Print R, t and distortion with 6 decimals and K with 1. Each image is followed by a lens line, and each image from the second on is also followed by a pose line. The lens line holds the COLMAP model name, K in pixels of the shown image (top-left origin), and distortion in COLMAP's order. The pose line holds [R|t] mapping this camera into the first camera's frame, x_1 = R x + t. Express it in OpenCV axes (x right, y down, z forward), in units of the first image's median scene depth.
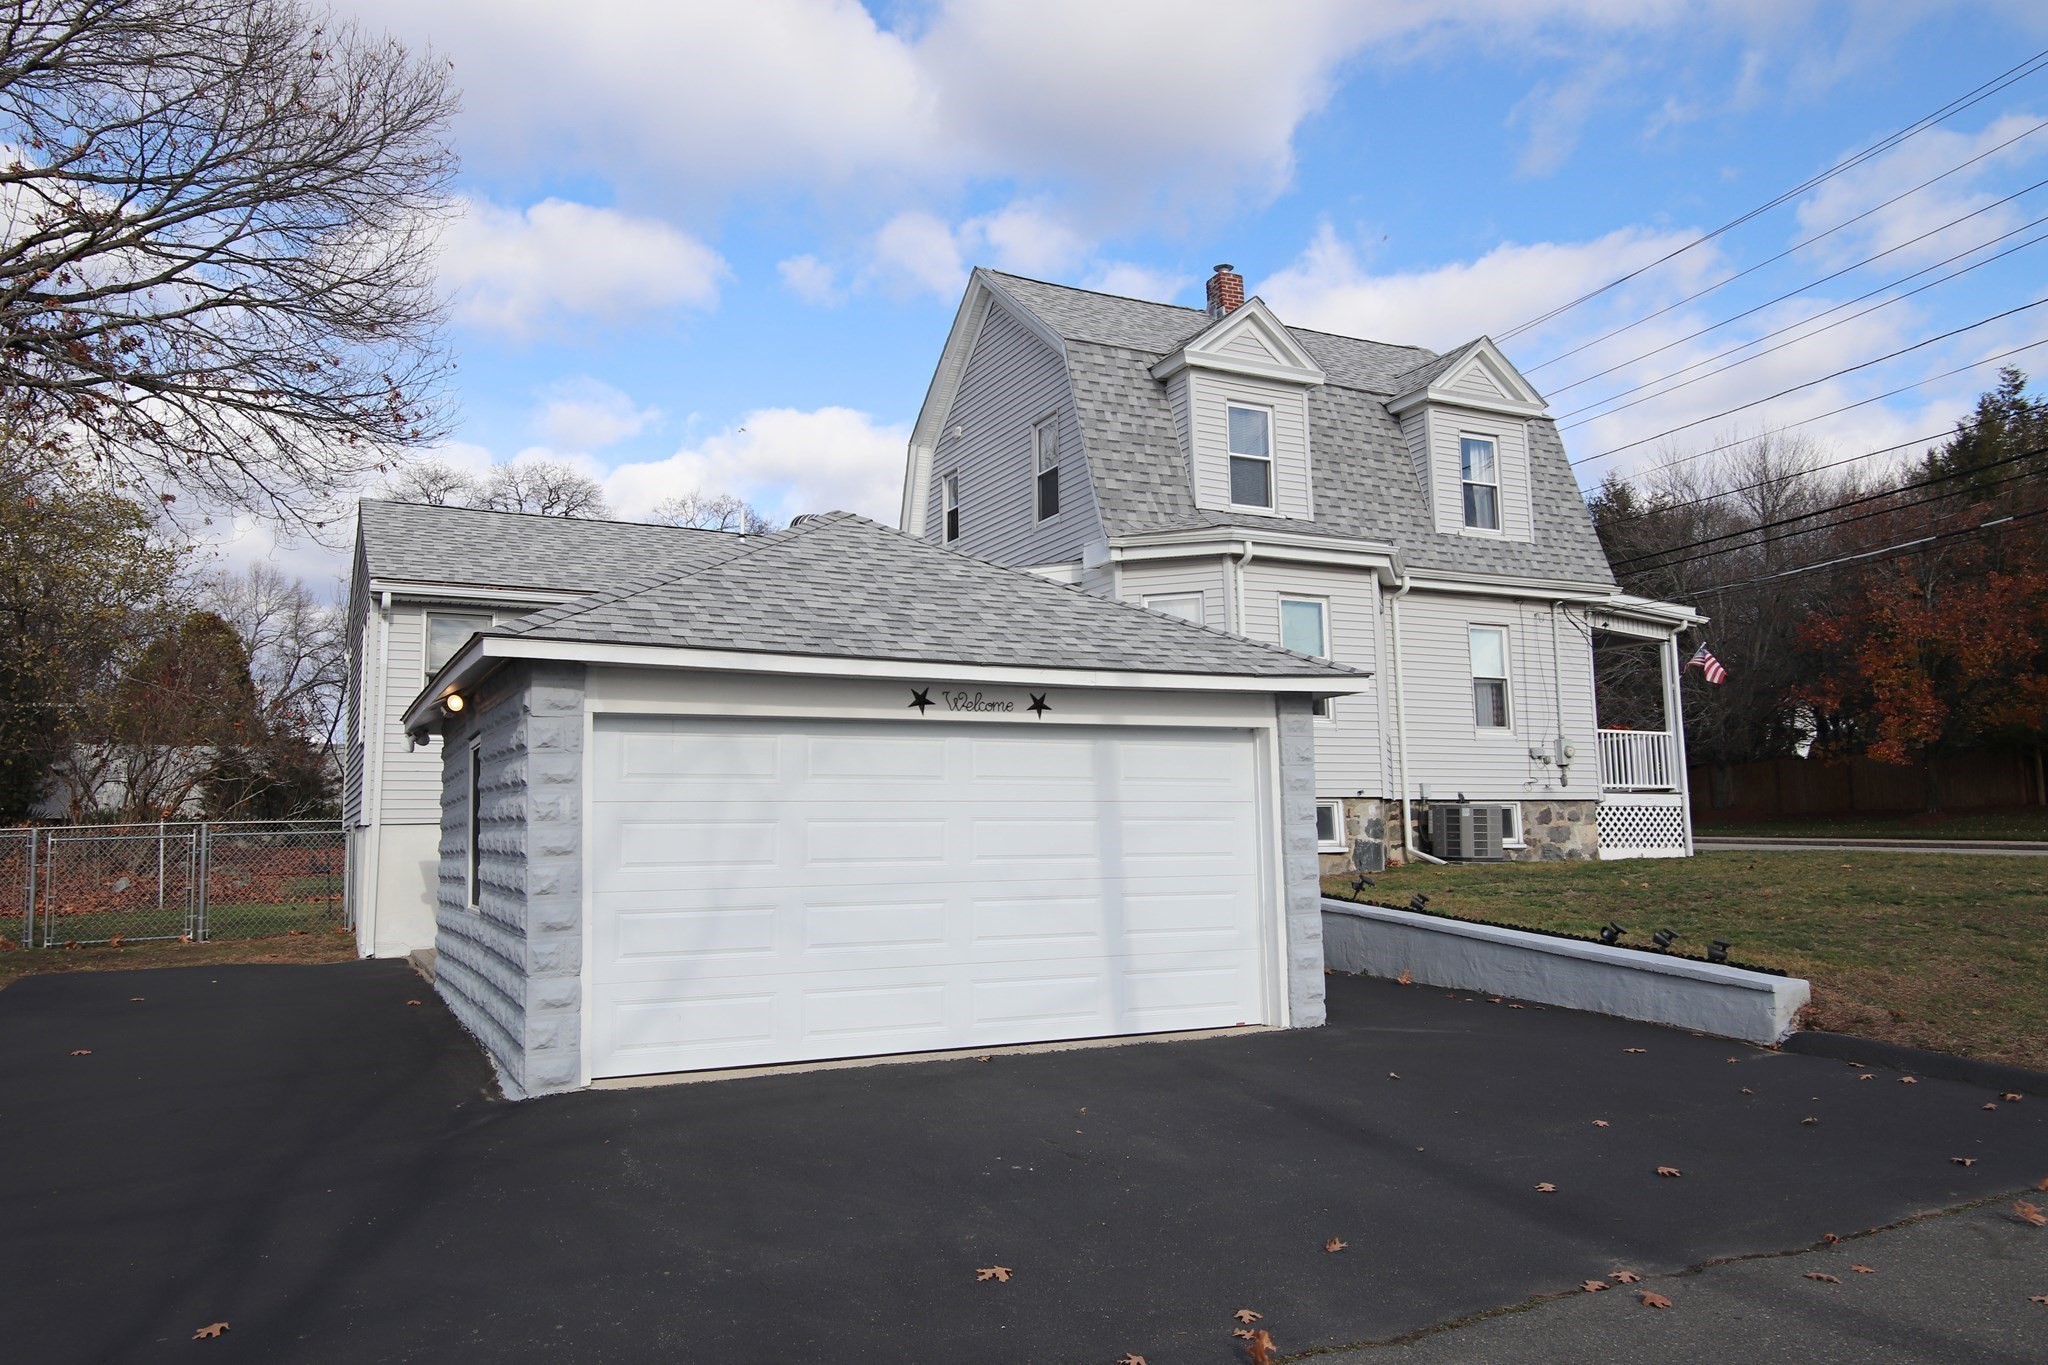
lens RADIAL K [[1406.5, 0, 1020.0], [0, 1406.5, 674.2], [0, 0, 1]] dist [0.023346, -0.002024]
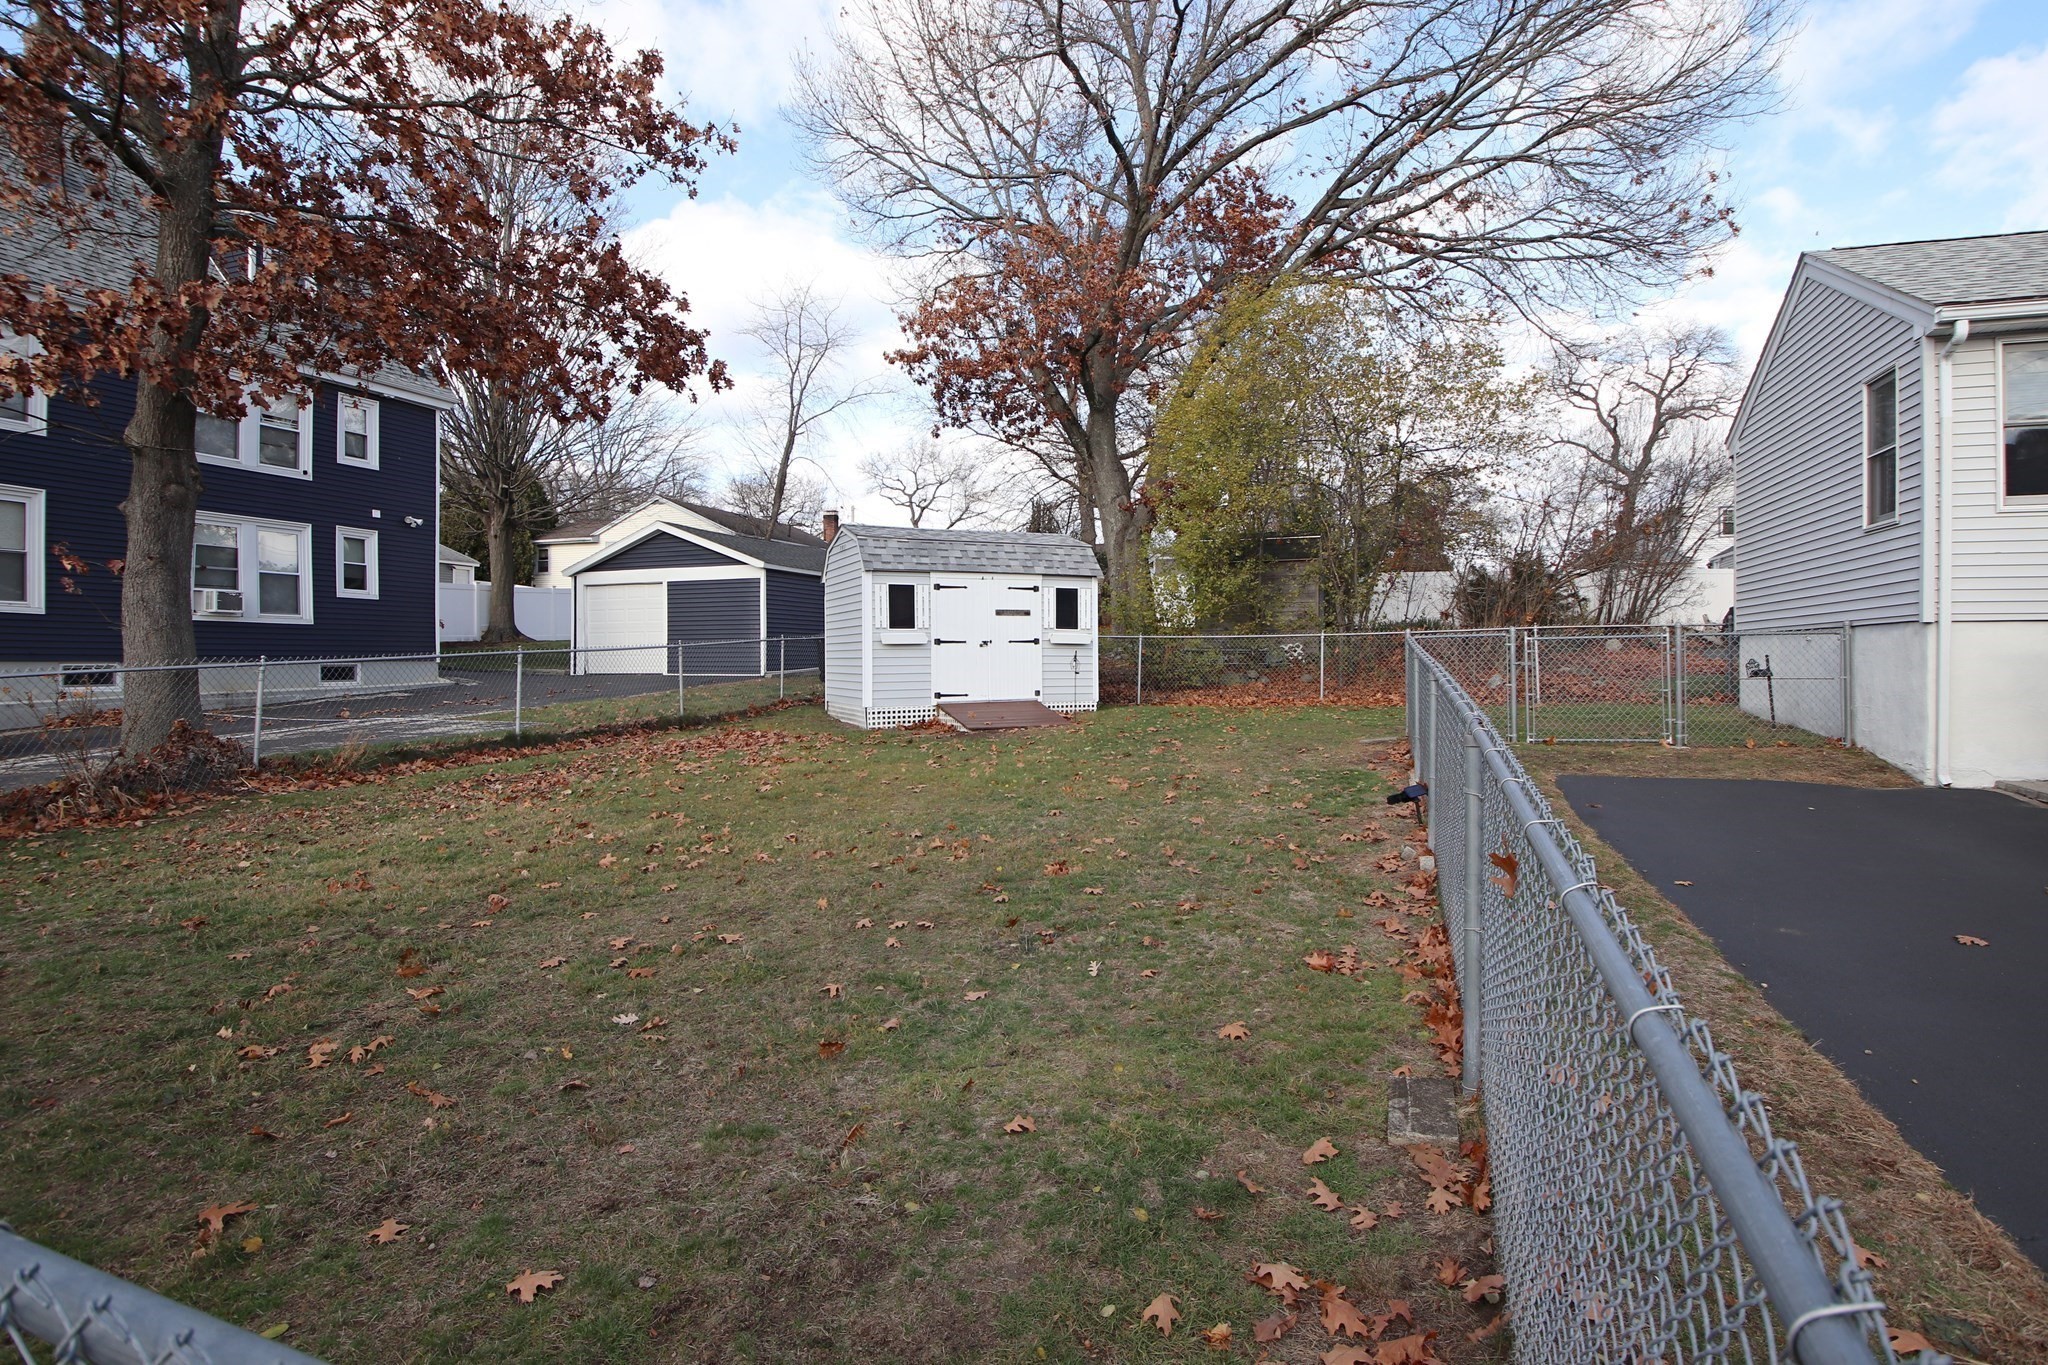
lens RADIAL K [[1054.6, 0, 1023.8], [0, 1054.6, 658.1], [0, 0, 1]] dist [0.000302, -0.000146]
pose [[0.686010, 0.018614, -0.727354, -0.327904], [0.065858, 0.993981, 0.087552, 0.035386], [0.724605, -0.107963, 0.680655, 0.190146]]
